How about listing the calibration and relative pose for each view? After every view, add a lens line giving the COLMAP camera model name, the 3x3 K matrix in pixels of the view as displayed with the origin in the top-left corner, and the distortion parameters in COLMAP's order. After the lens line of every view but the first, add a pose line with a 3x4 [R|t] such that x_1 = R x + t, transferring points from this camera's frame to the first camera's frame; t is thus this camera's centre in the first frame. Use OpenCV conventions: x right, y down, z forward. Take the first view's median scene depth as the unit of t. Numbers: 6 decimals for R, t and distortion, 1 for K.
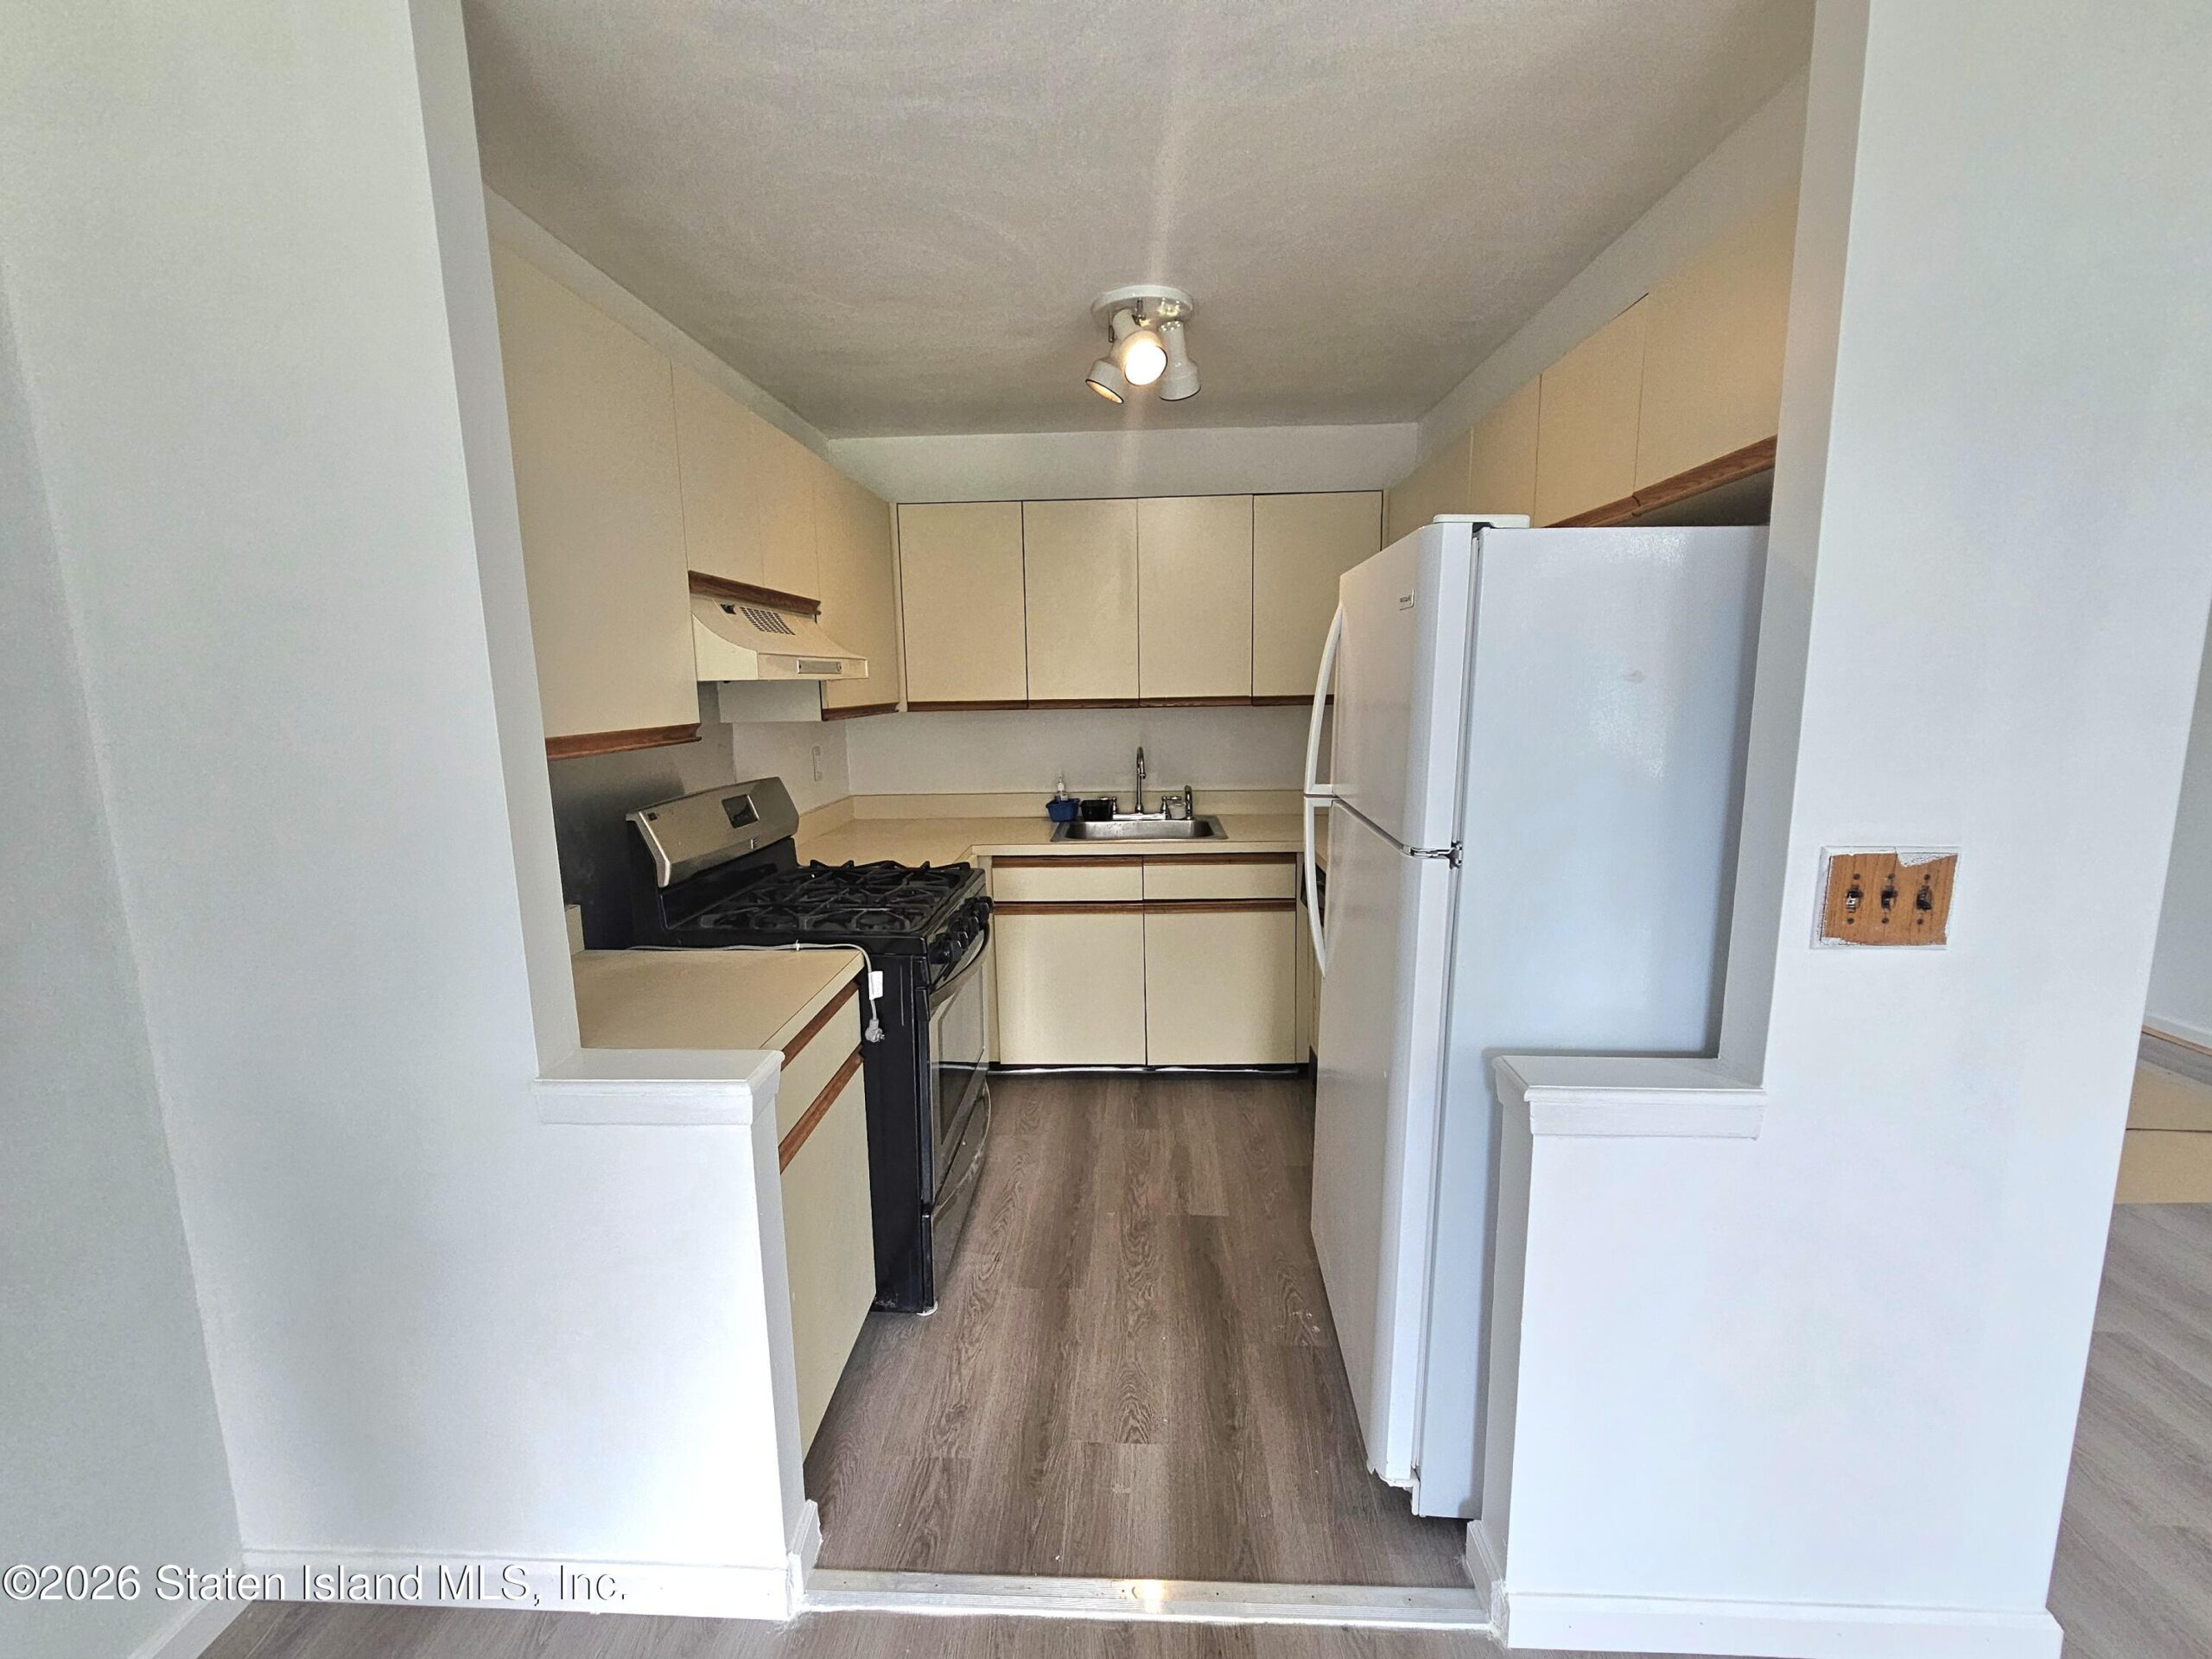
lens RADIAL K [[904.2, 0, 1098.9], [0, 904.2, 822.5], [0, 0, 1]] dist [-0.001226, -0.000458]
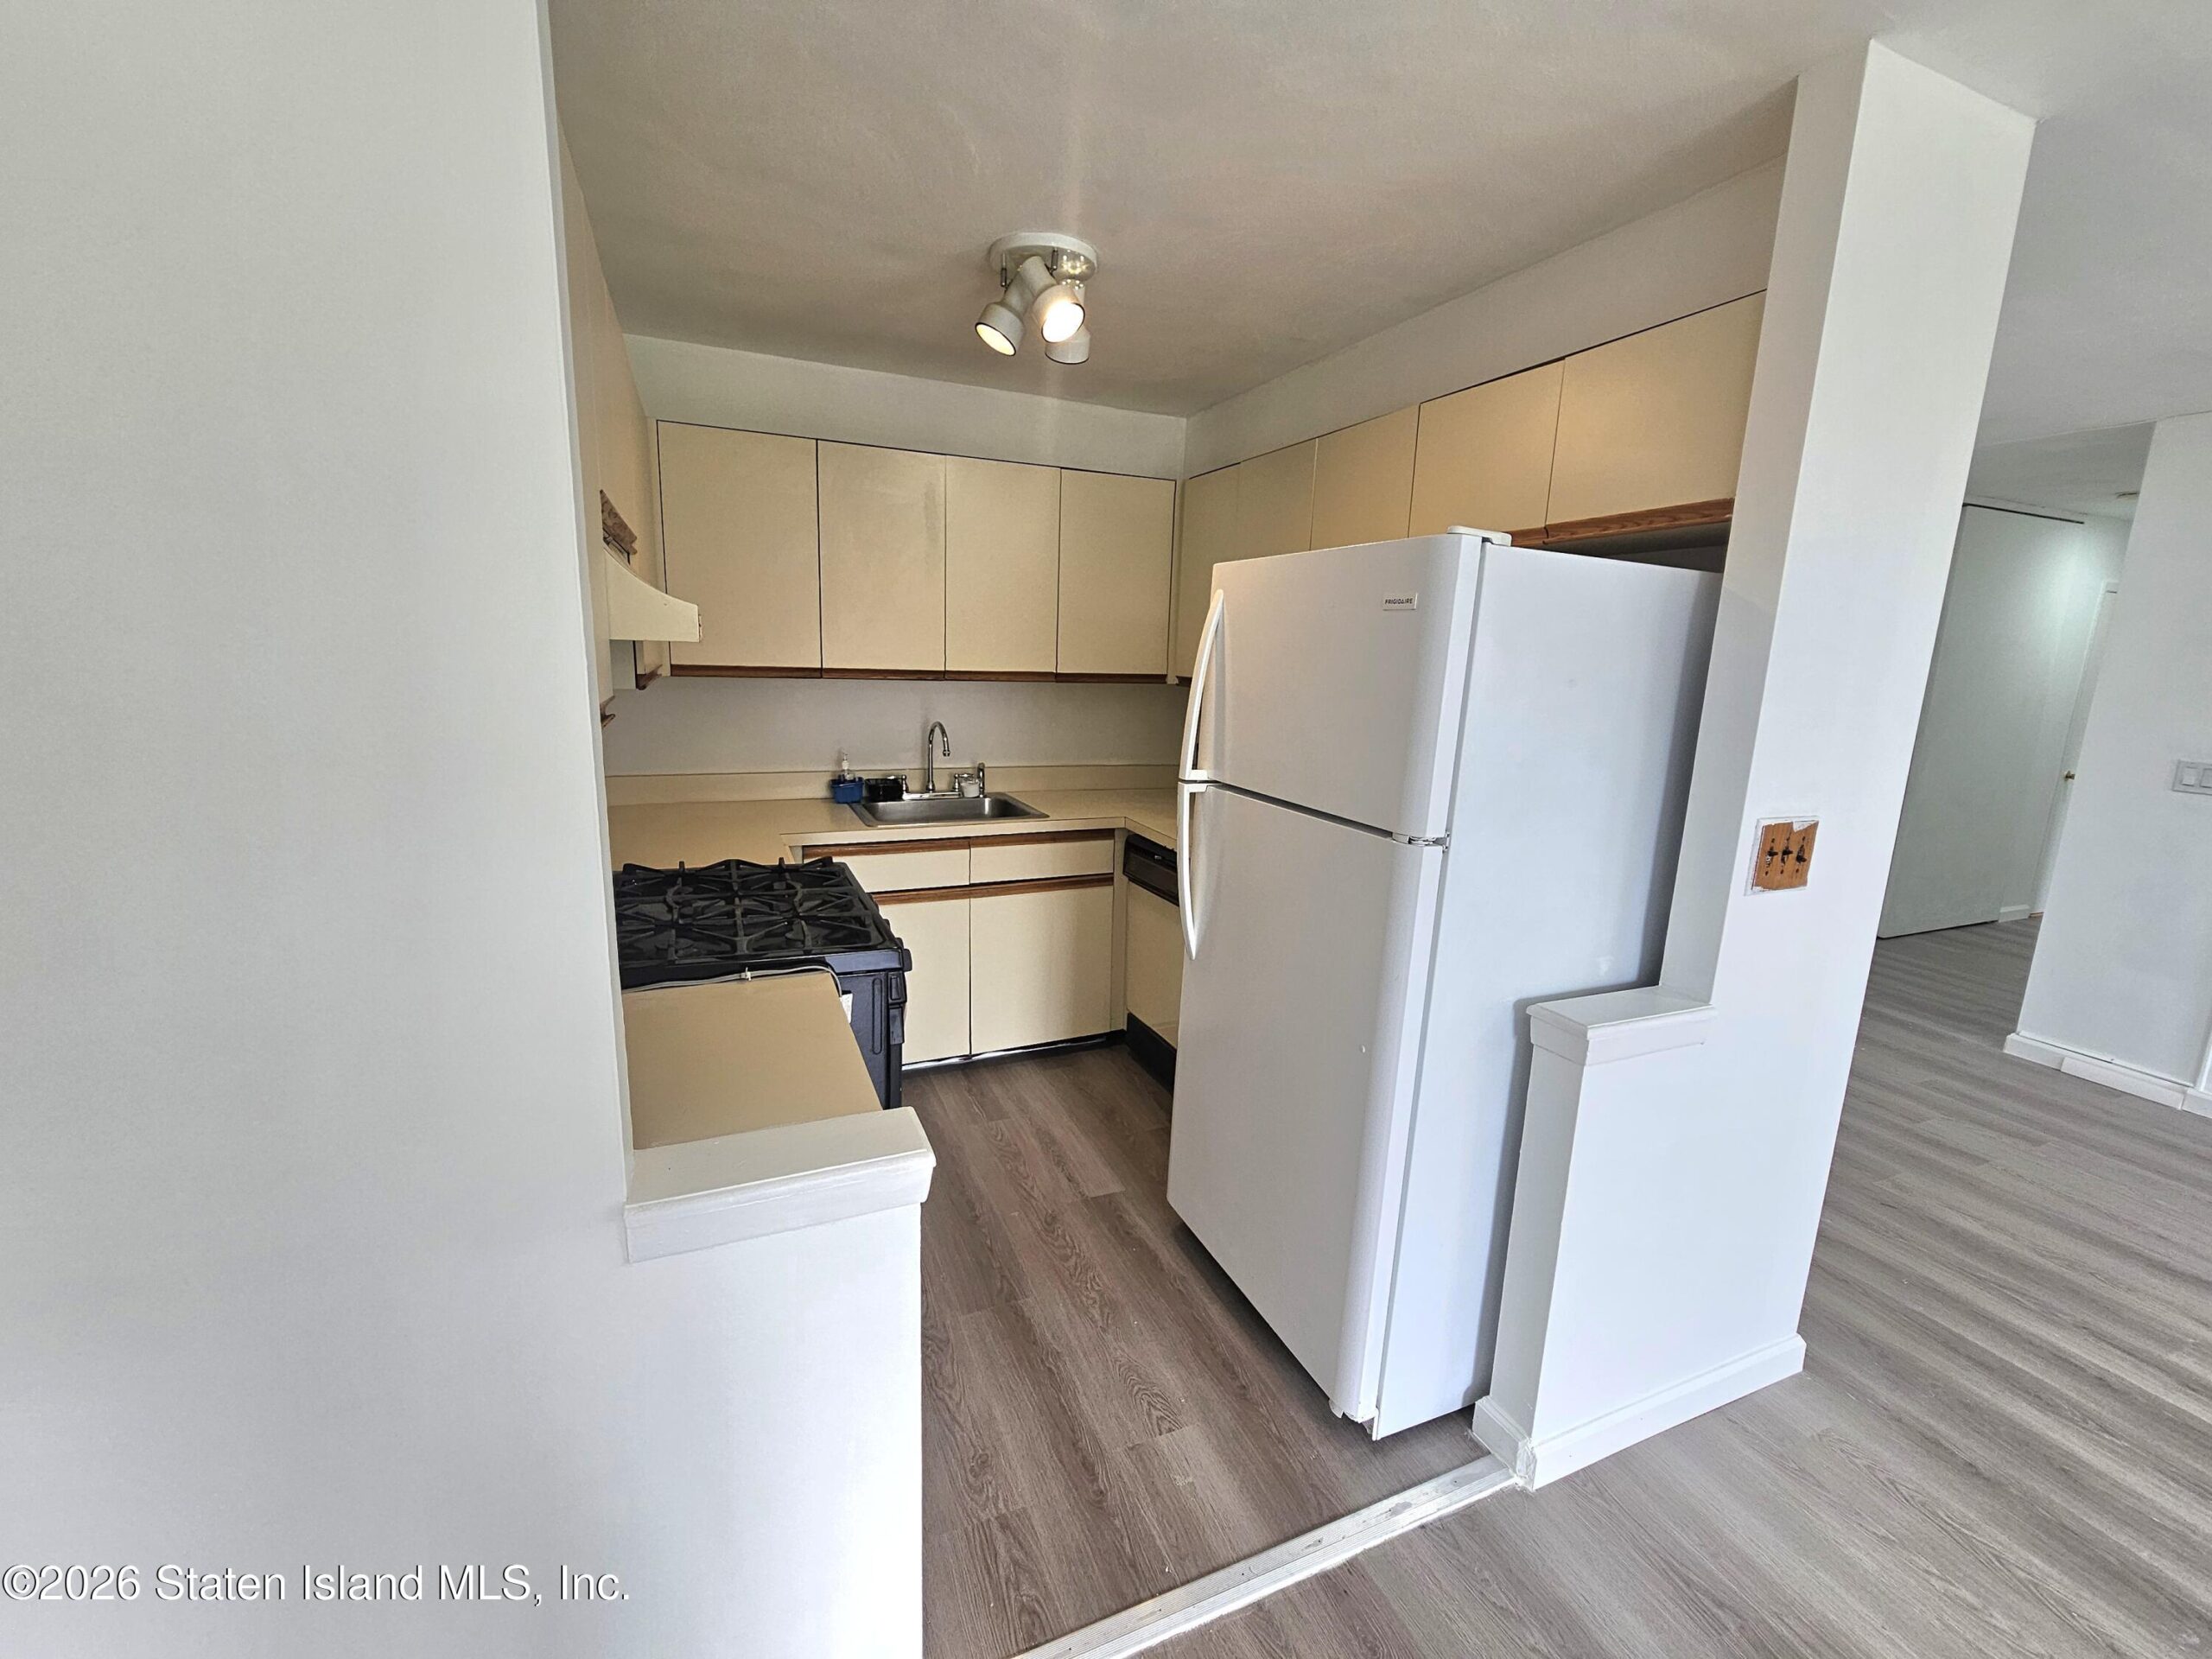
lens RADIAL K [[904.2, 0, 1098.9], [0, 904.2, 822.5], [0, 0, 1]] dist [-0.001226, -0.000458]
pose [[0.899953, -0.036657, 0.434444, -0.344308], [0.020738, 0.998930, 0.041329, -0.022912], [-0.435494, -0.028185, 0.899750, 0.120385]]
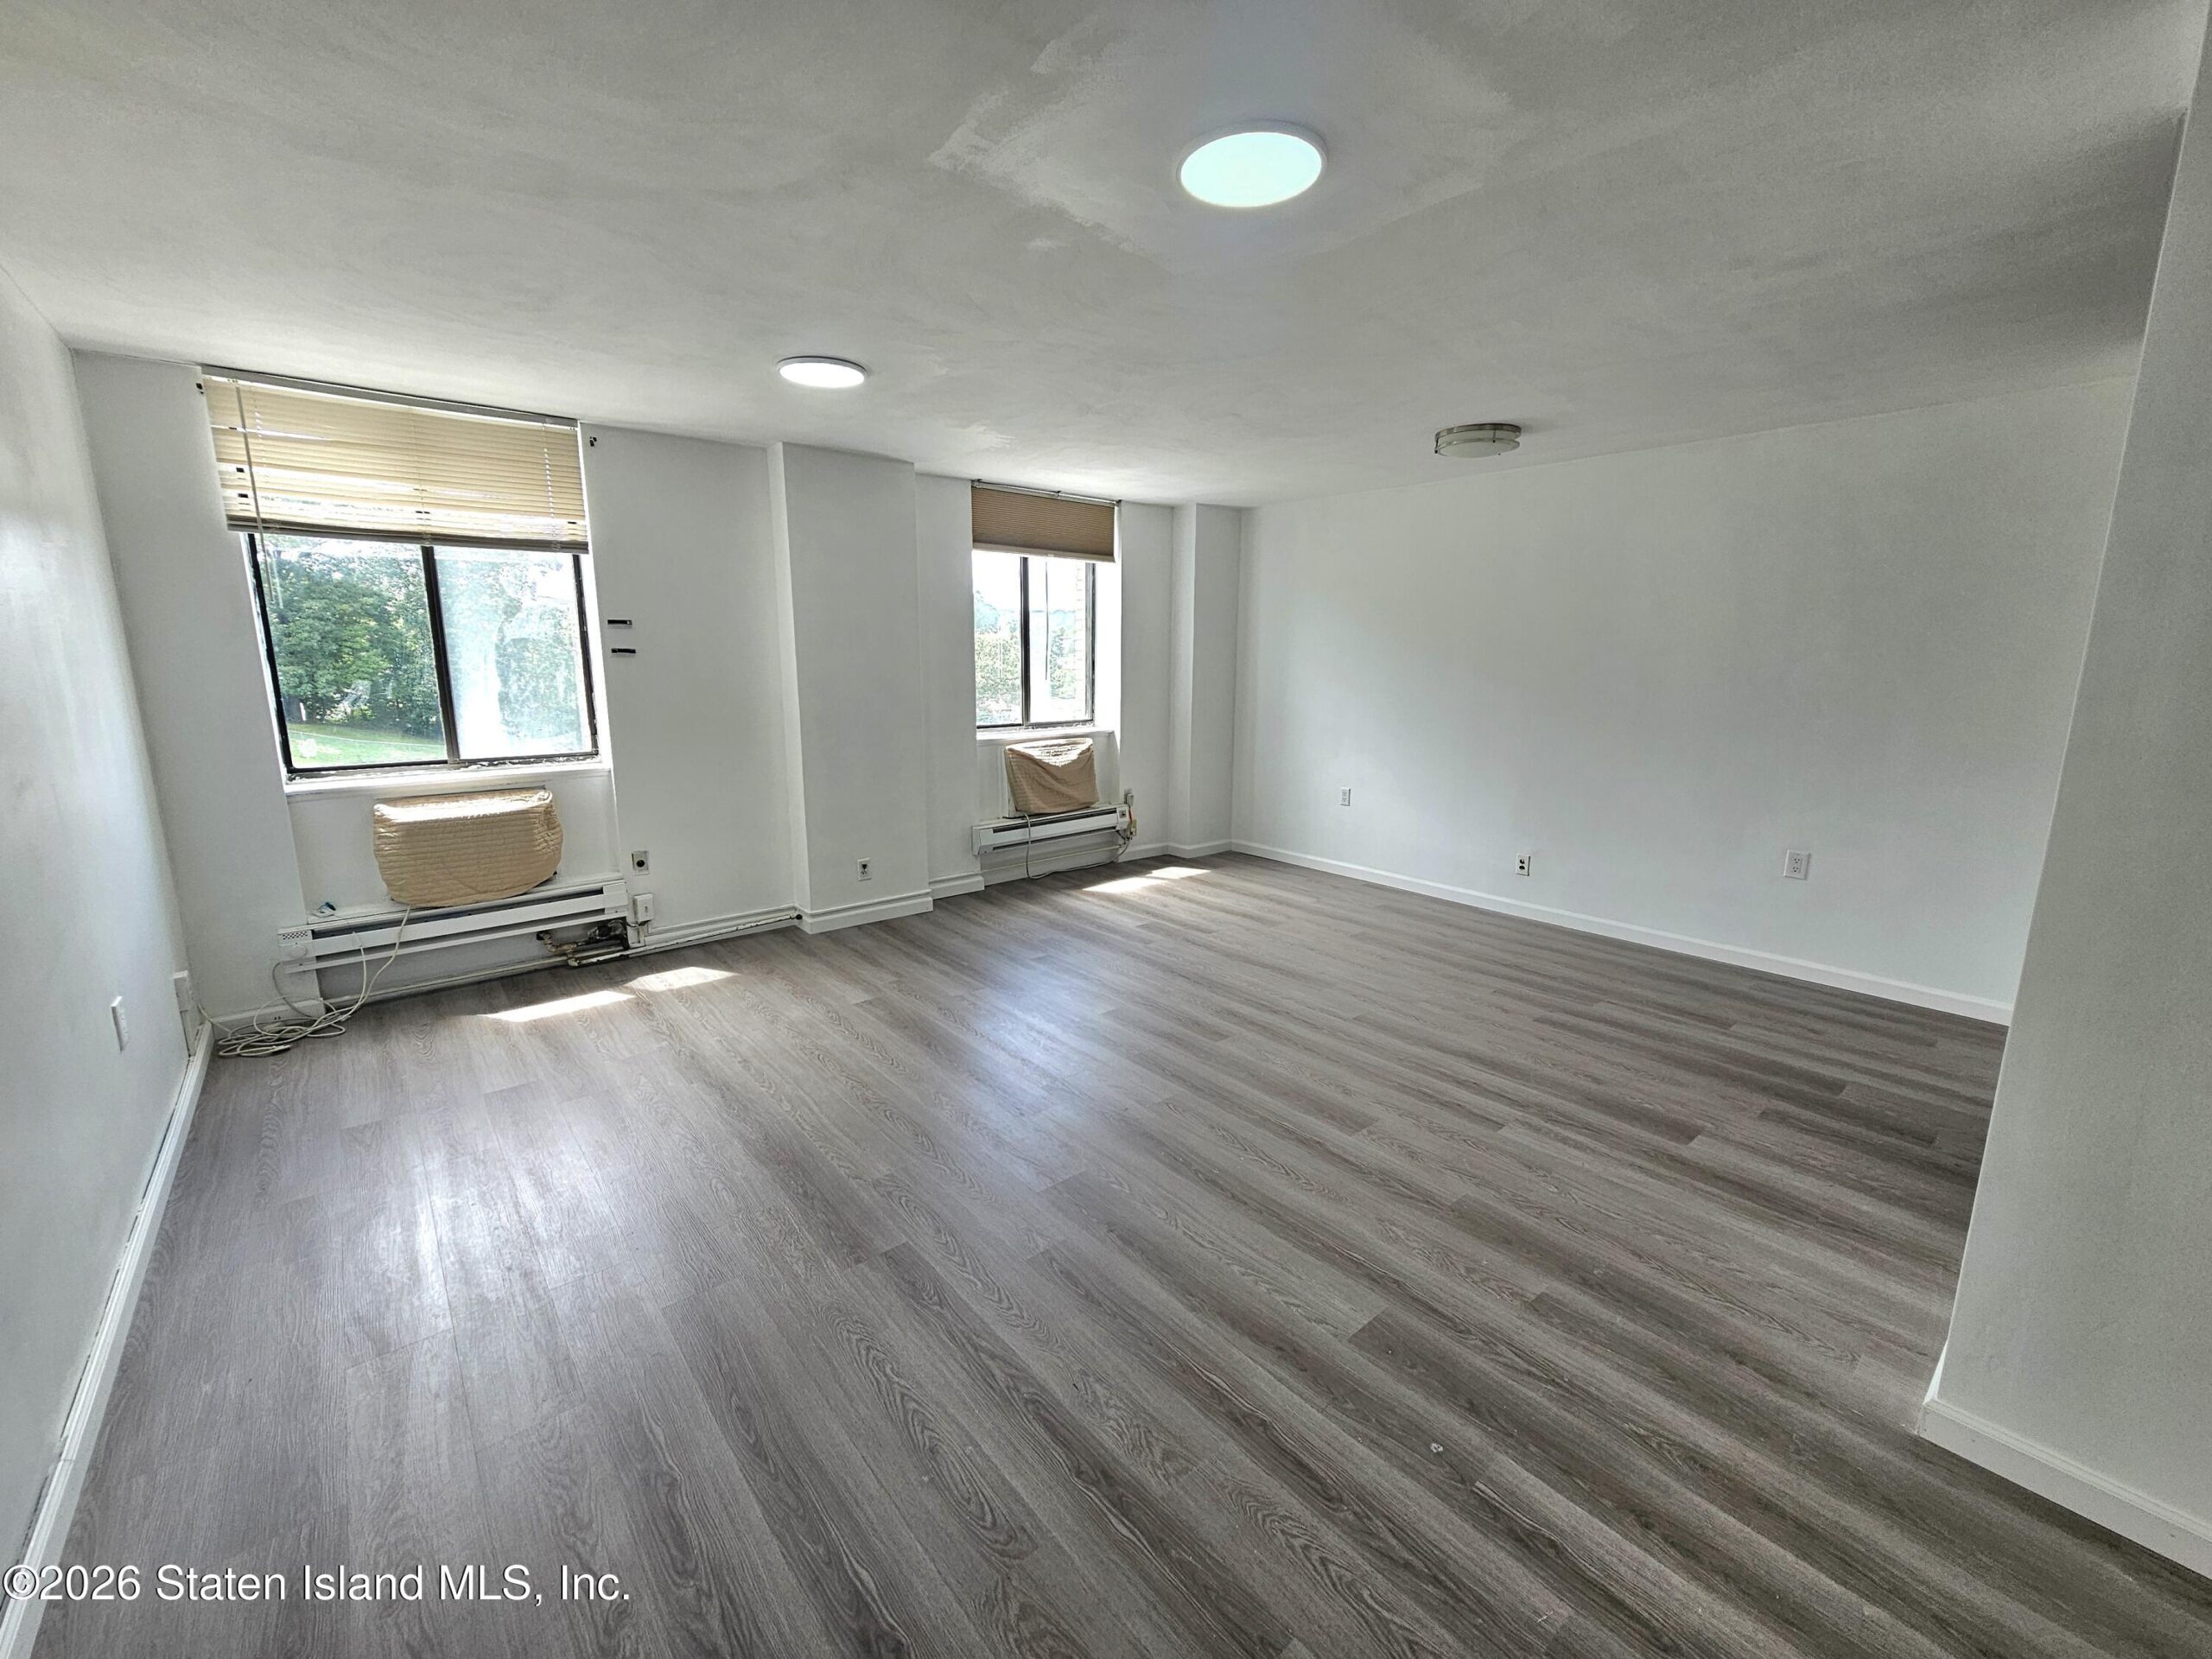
lens RADIAL K [[904.2, 0, 1098.9], [0, 904.2, 822.5], [0, 0, 1]] dist [-0.001226, -0.000458]
pose [[-0.734006, 0.141674, -0.664202, 1.587633], [-0.094135, 0.947336, 0.306095, -0.103149], [0.672588, 0.287200, -0.682013, 0.505212]]
